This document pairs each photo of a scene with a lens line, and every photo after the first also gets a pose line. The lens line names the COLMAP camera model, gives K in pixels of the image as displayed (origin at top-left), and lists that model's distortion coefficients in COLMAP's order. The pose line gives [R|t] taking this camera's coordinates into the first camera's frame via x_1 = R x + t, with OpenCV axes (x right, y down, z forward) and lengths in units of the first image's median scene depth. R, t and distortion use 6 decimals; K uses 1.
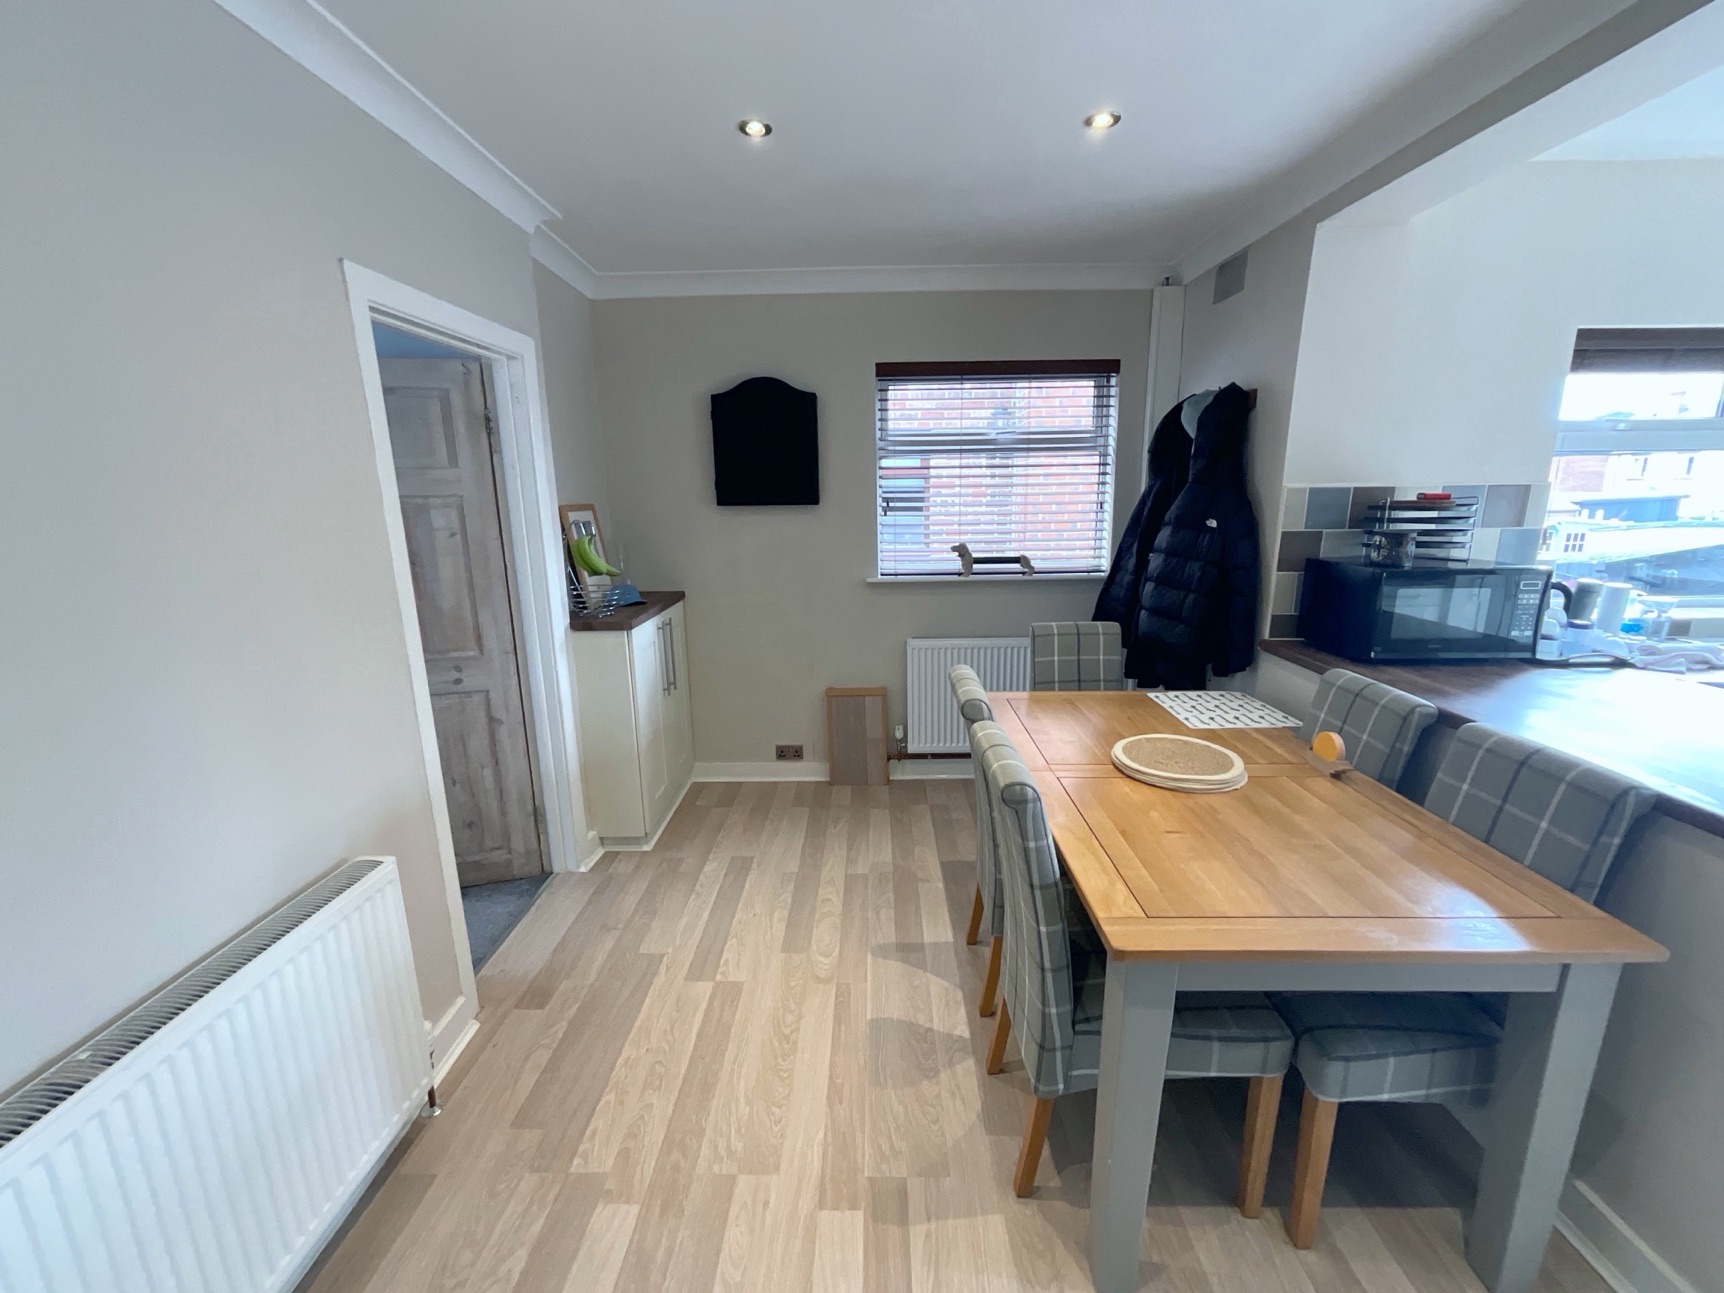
lens RADIAL K [[701.9, 0, 861.8], [0, 701.9, 644.8], [0, 0, 1]] dist [-0.002626, 0.001732]
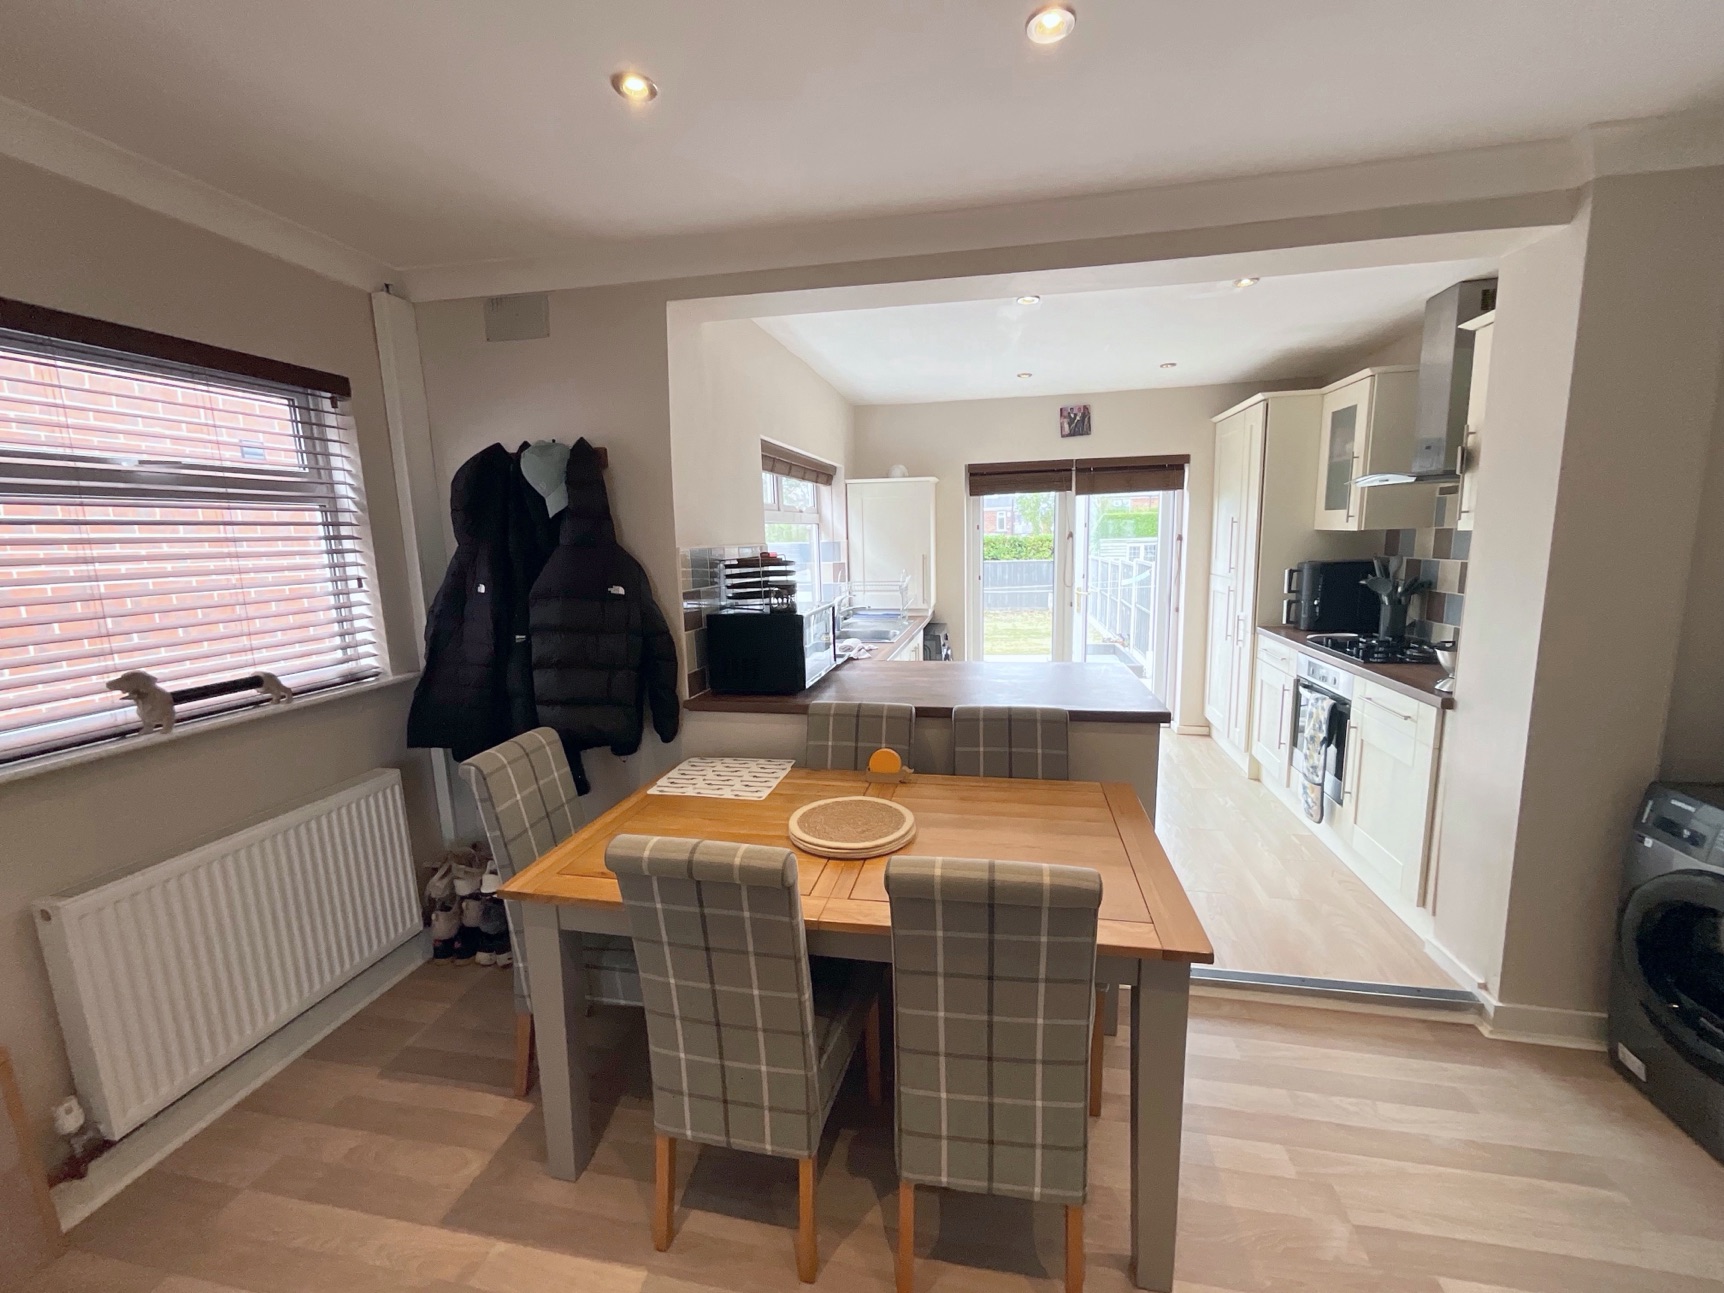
lens RADIAL K [[701.9, 0, 860.9], [0, 701.9, 647.4], [0, 0, 1]] dist [-0.002626, 0.001732]
pose [[0.189919, -0.147320, 0.970684, -0.314915], [0.235341, 0.966685, 0.100668, -0.115379], [-0.953177, 0.209323, 0.218262, 0.504800]]
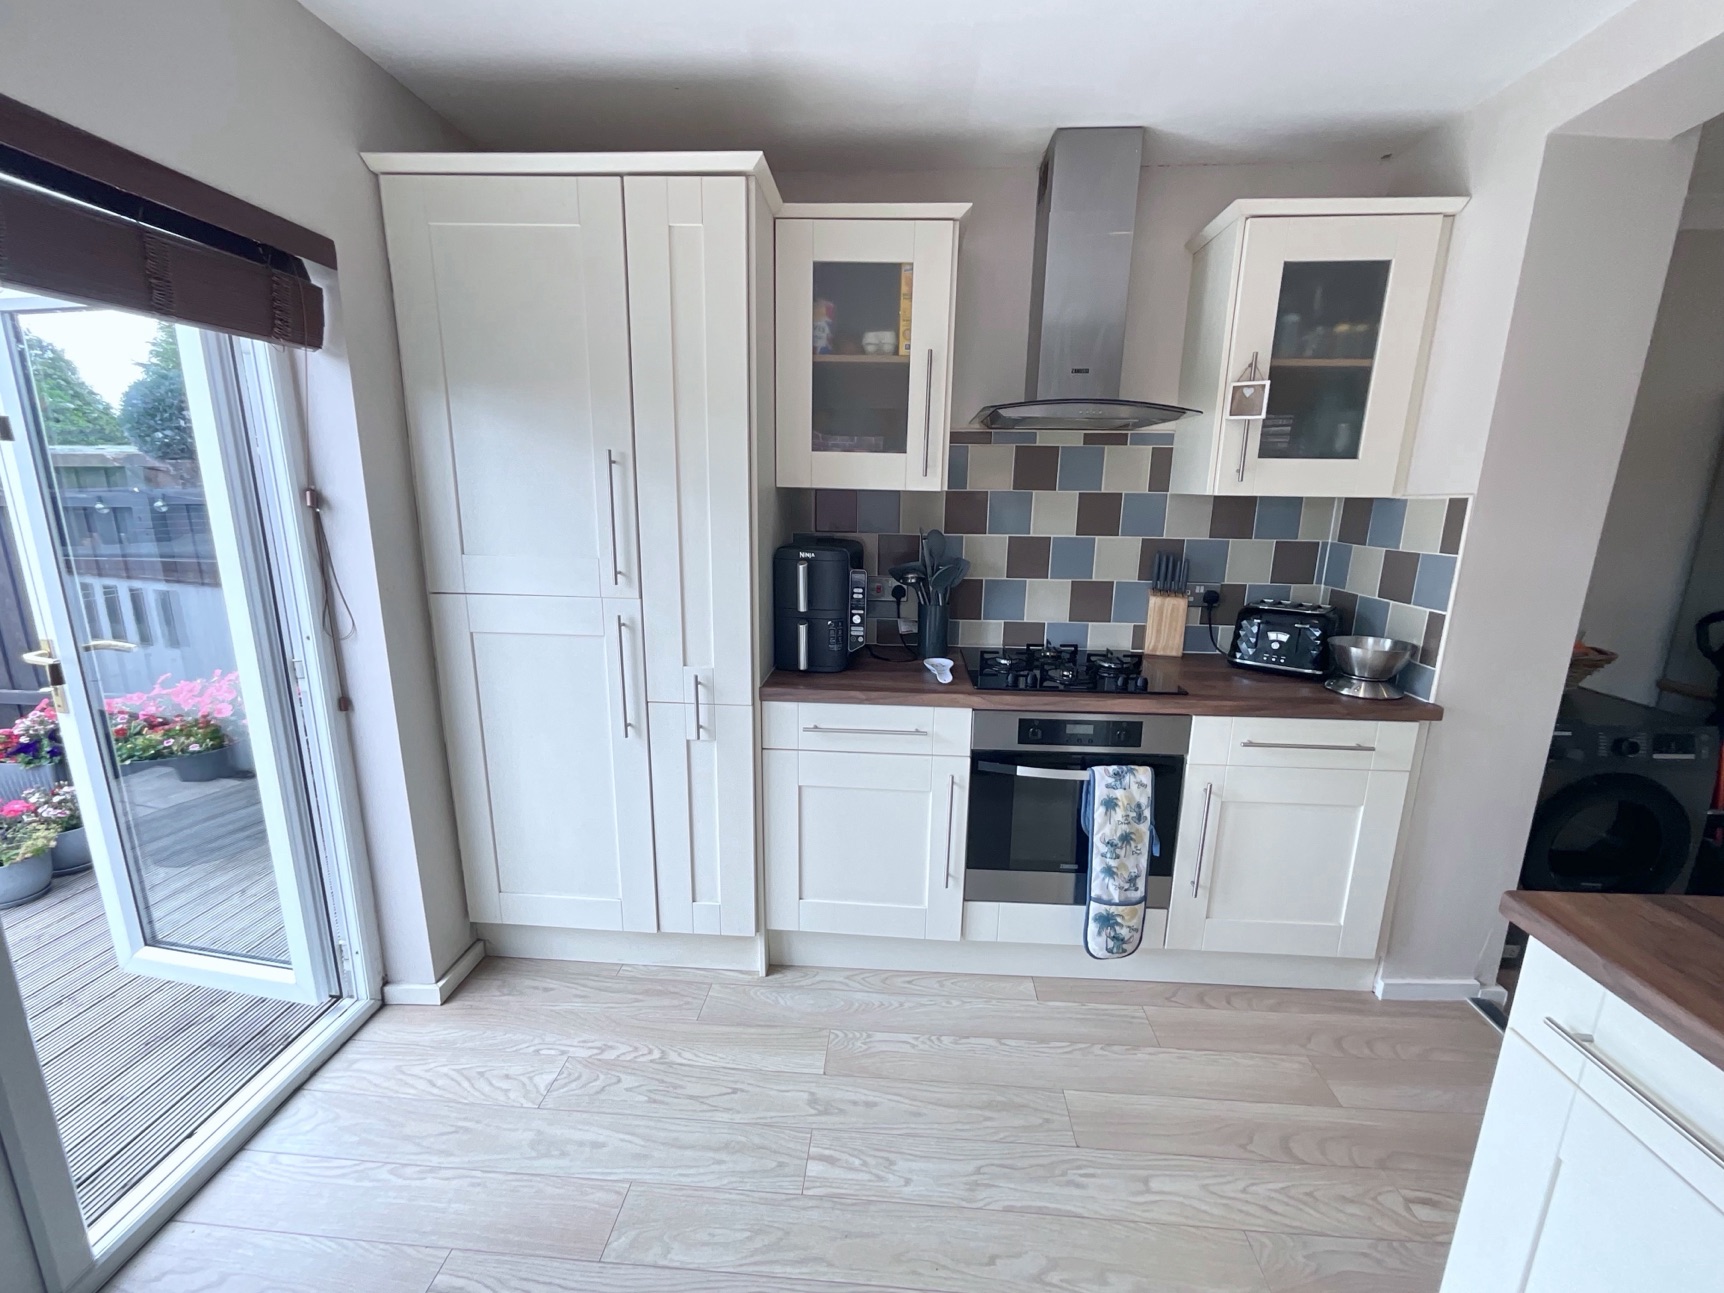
lens RADIAL K [[701.9, 0, 860.6], [0, 701.9, 645.9], [0, 0, 1]] dist [-0.002626, 0.001732]
pose [[-0.998929, -0.011309, 0.044858, 1.187044], [0.008682, 0.906601, 0.421900, -0.152747], [-0.045440, 0.421837, -0.905532, 0.648676]]
